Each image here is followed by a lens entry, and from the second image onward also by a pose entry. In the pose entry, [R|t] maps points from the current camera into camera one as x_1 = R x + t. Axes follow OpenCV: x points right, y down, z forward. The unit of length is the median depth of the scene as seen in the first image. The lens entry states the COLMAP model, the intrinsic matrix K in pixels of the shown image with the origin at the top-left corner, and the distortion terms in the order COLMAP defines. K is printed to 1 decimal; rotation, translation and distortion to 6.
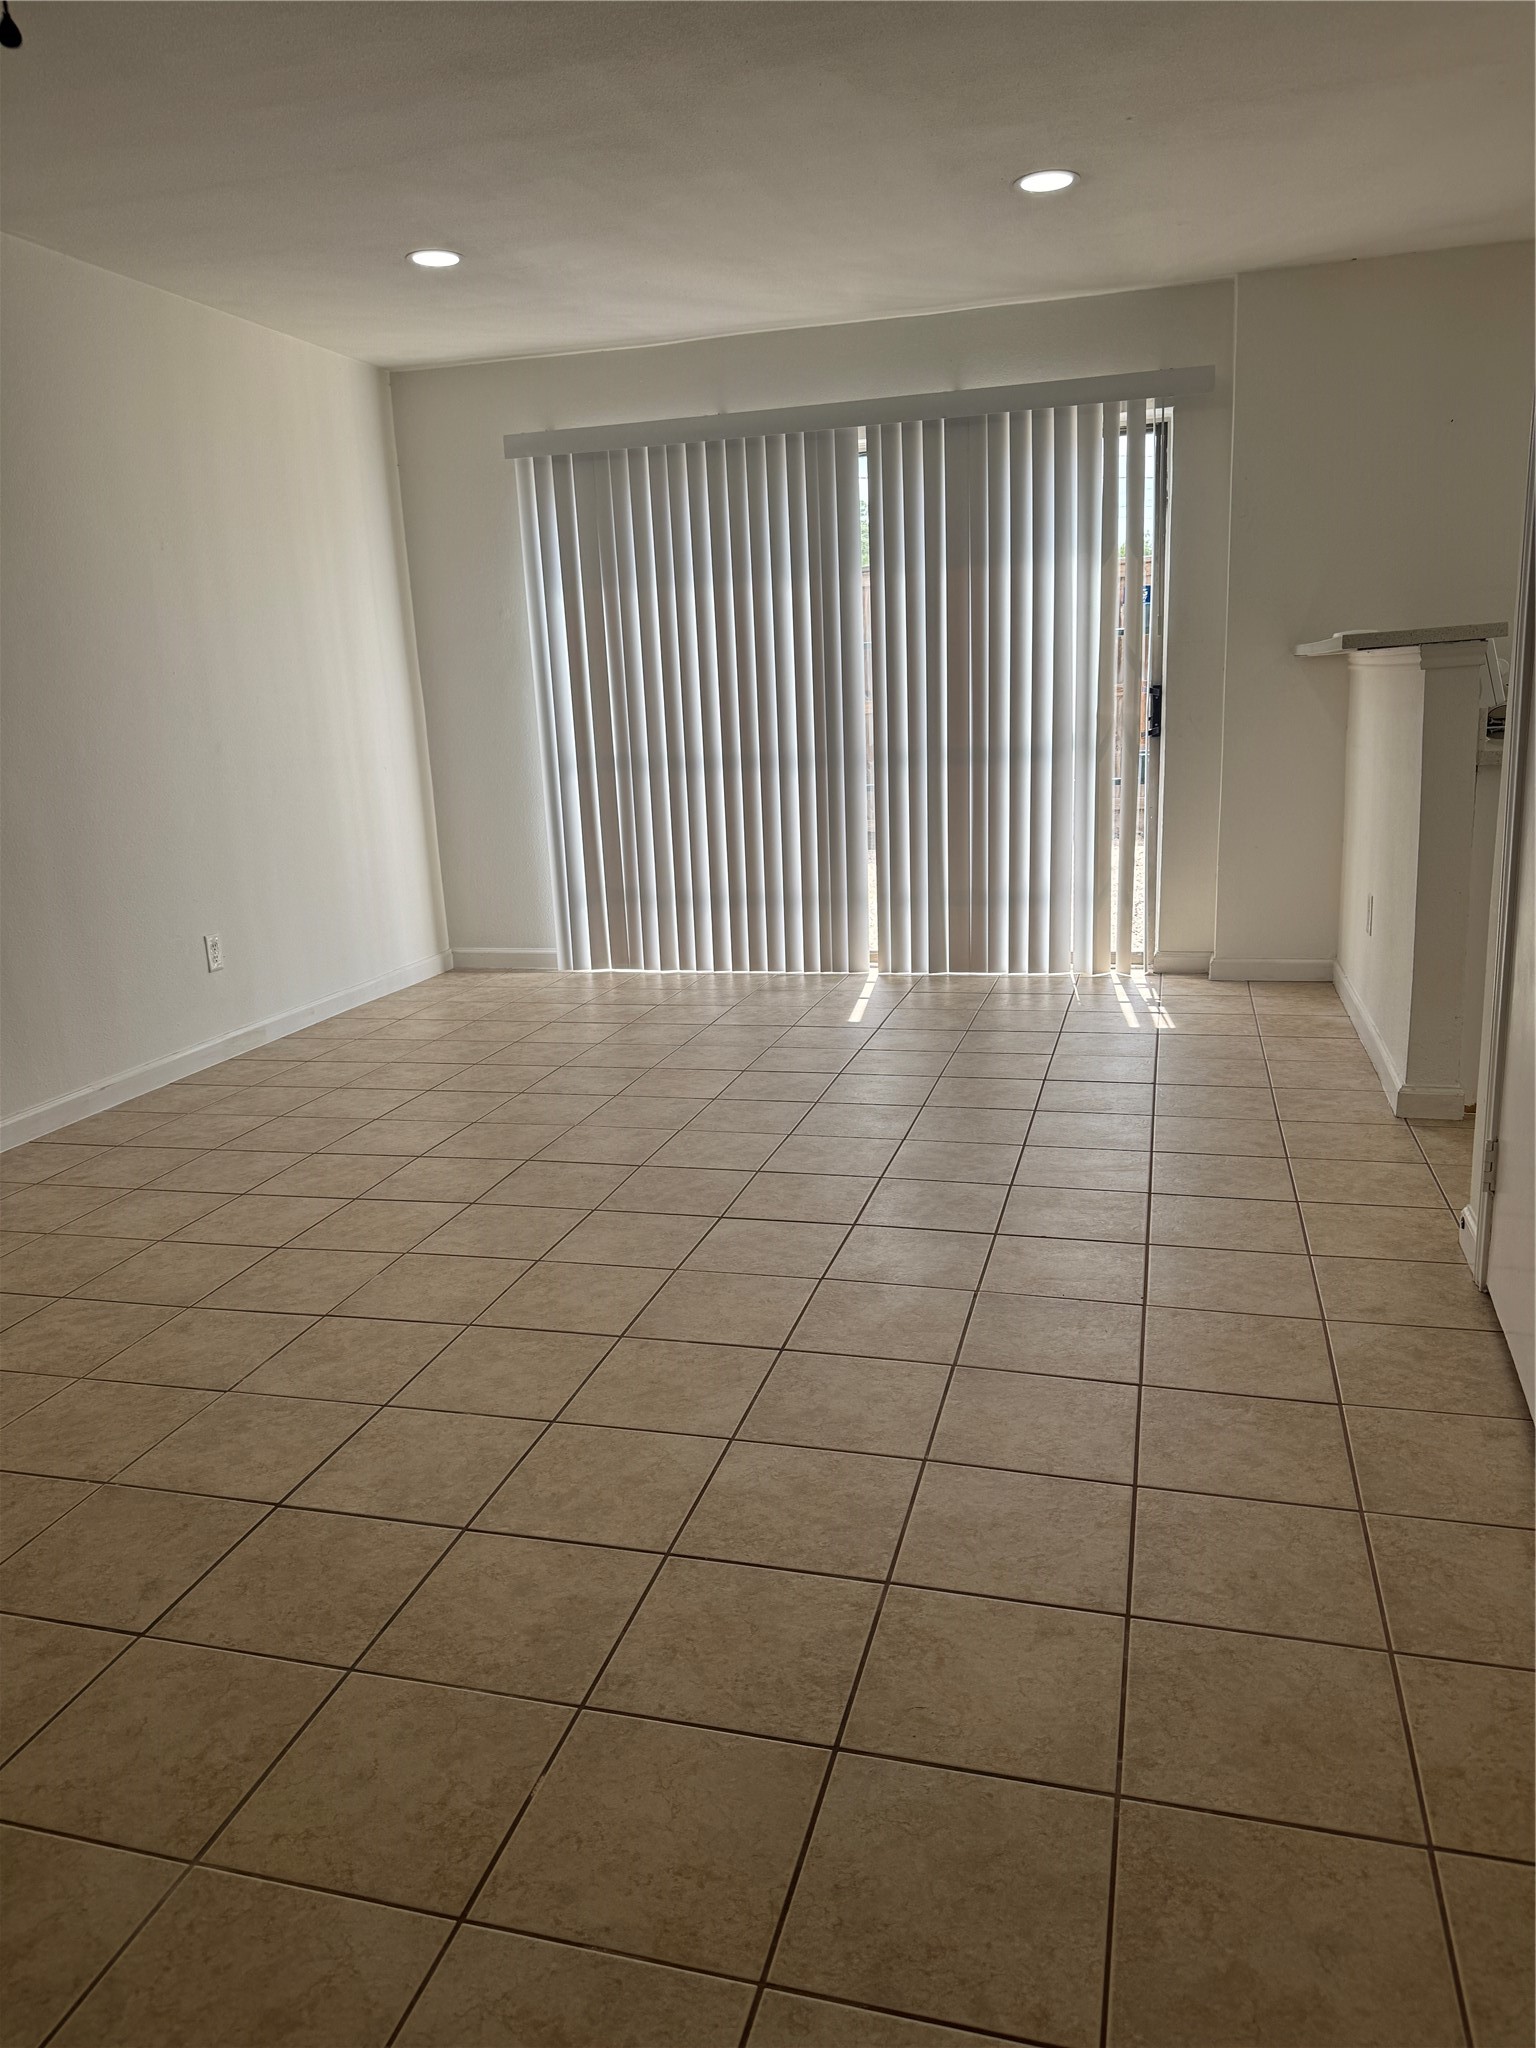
lens RADIAL K [[1448.6, 0, 766.3], [0, 1448.6, 1027.7], [0, 0, 1]] dist [0.044565, -0.058884]
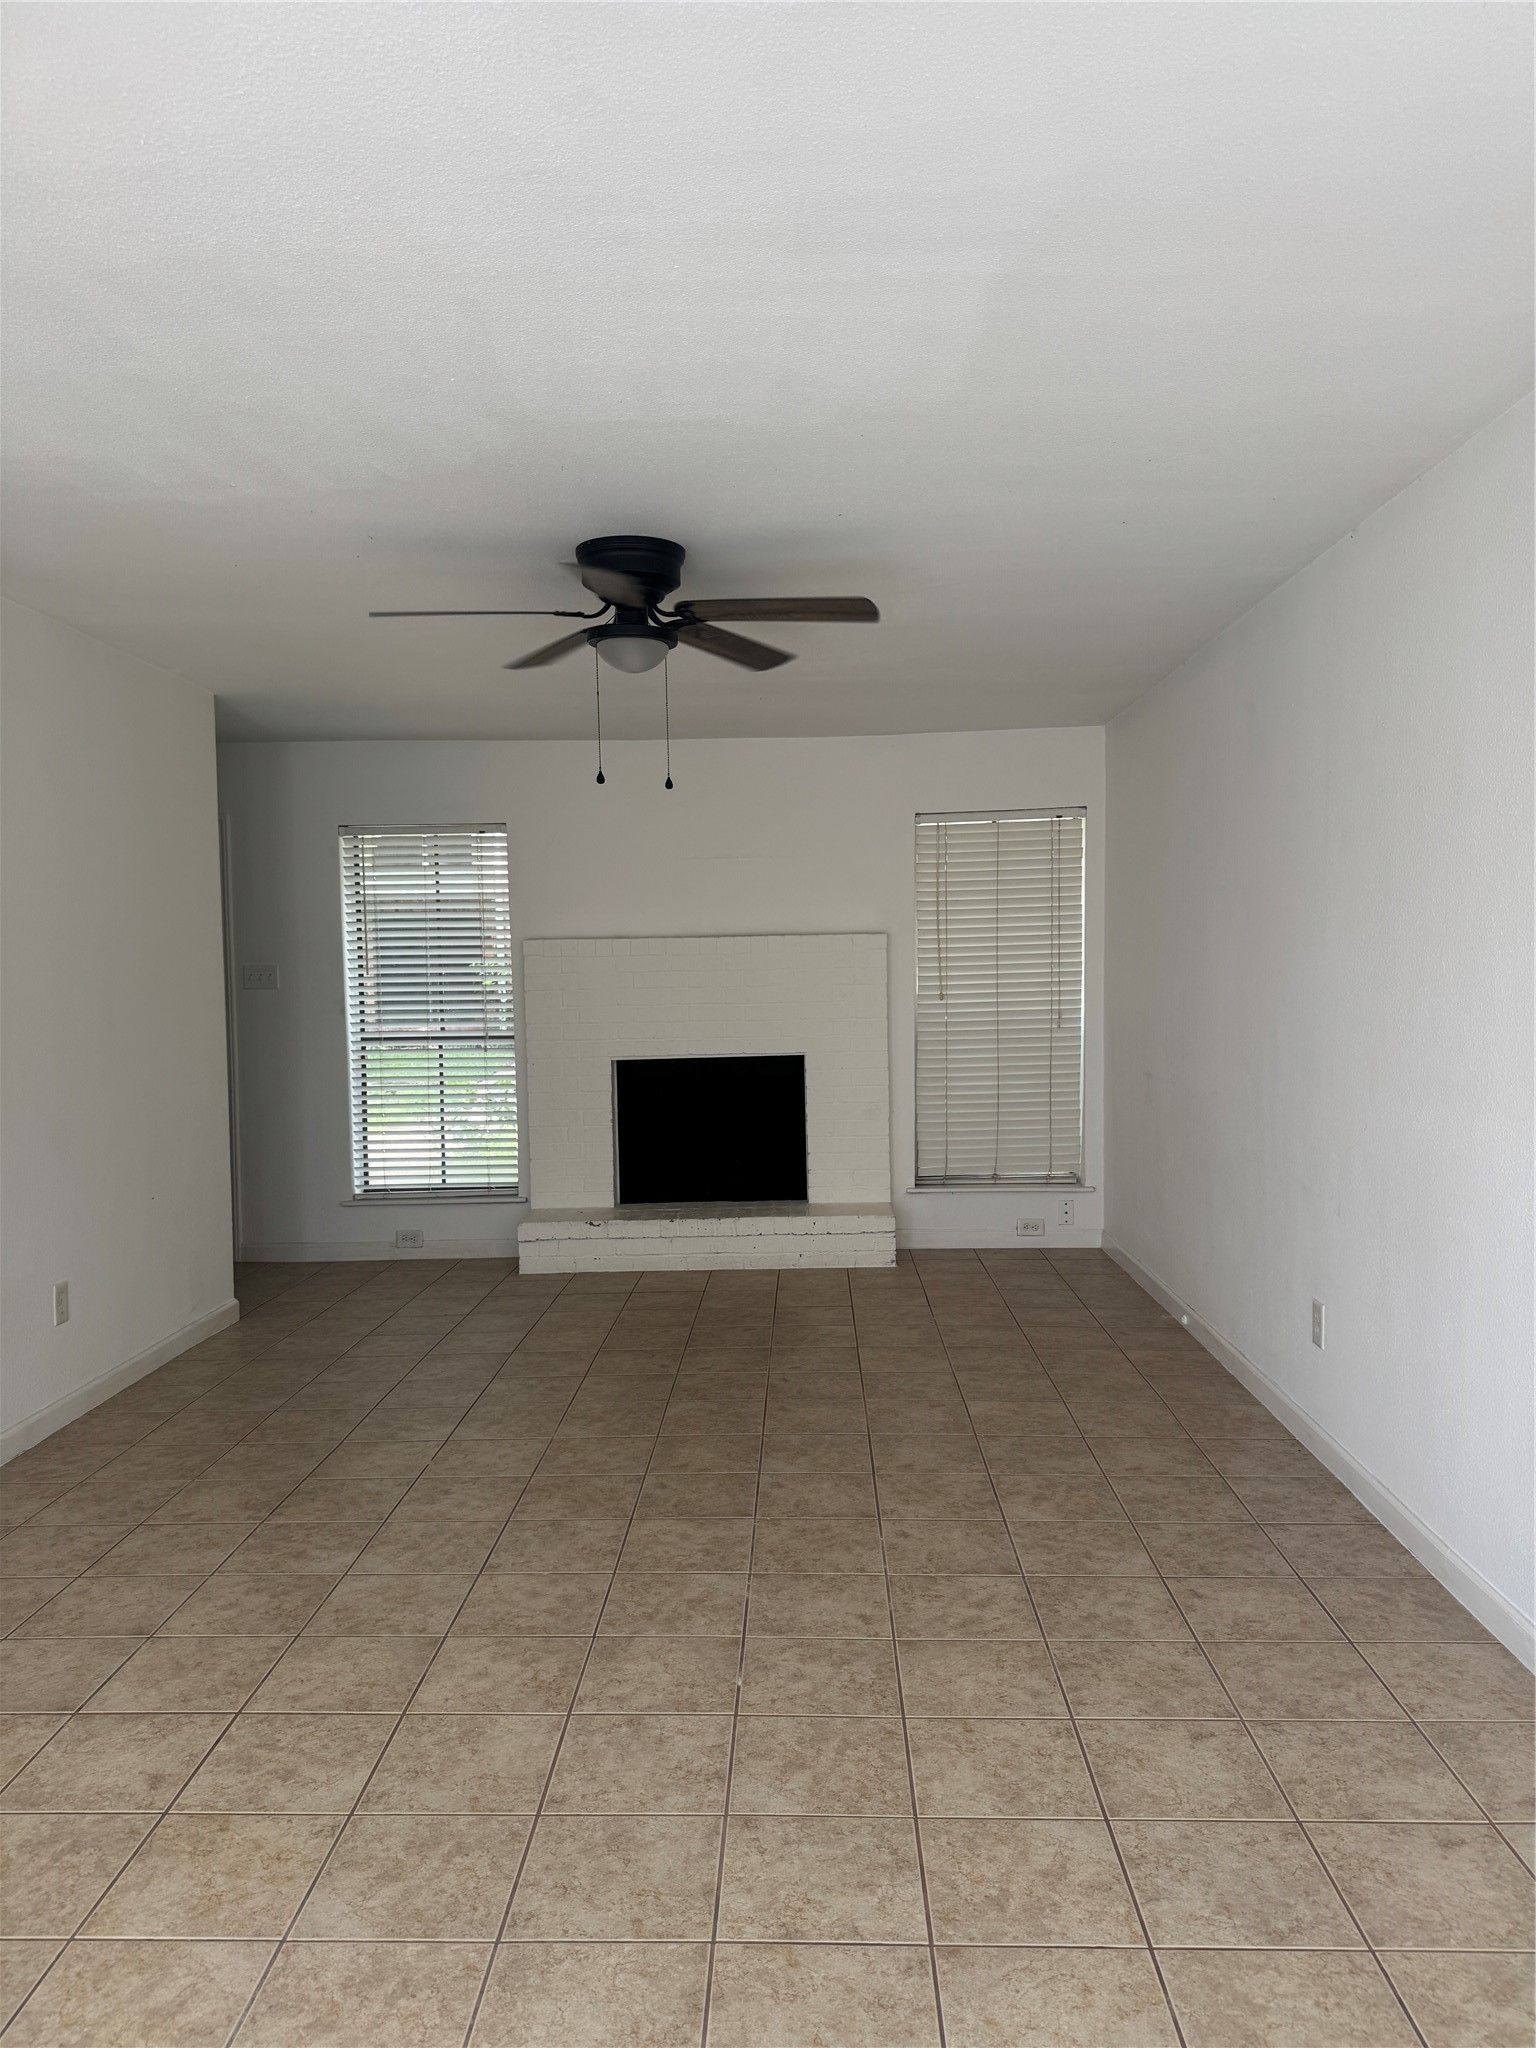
lens RADIAL K [[1448.6, 0, 772.0], [0, 1448.6, 1017.6], [0, 0, 1]] dist [0.044565, -0.058884]
pose [[-0.968341, 0.070053, -0.239602, -0.053355], [0.000259, 0.960100, 0.279657, -0.277530], [0.249633, 0.270741, -0.929722, 0.980627]]
